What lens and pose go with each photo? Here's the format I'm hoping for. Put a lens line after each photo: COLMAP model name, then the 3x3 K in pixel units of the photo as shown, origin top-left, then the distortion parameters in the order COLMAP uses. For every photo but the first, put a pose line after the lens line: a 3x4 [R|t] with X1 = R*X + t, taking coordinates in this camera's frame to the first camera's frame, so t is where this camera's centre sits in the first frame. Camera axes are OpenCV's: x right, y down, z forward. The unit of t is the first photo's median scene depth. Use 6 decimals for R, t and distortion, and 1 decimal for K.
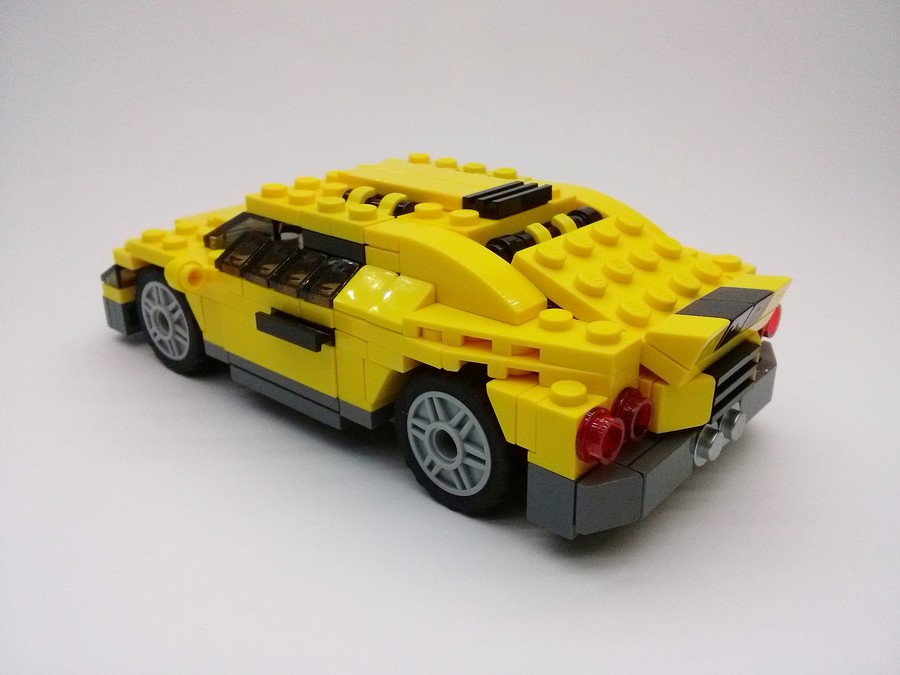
lens RADIAL K [[841.8, 0, 450.0], [0, 841.8, 337.5], [0, 0, 1]] dist [-0.002654, -0.012762]
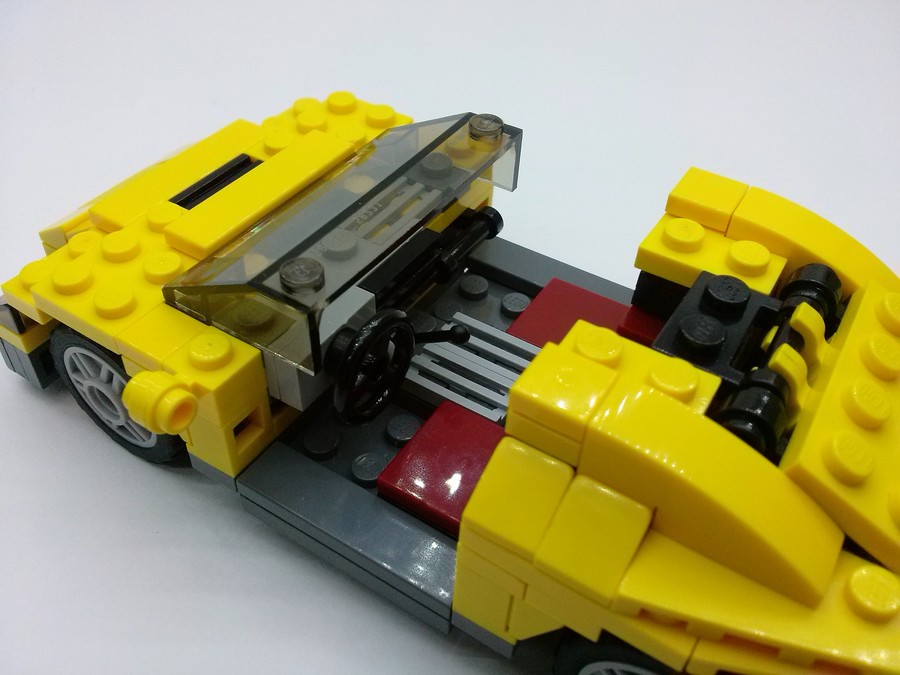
lens RADIAL K [[841.8, 0, 450.0], [0, 841.8, 337.5], [0, 0, 1]] dist [-0.002654, -0.012762]
pose [[0.986069, -0.064268, 0.153420, -0.234061], [0.008219, 0.940042, 0.340960, -0.366476], [-0.166134, -0.334949, 0.927474, 0.500621]]
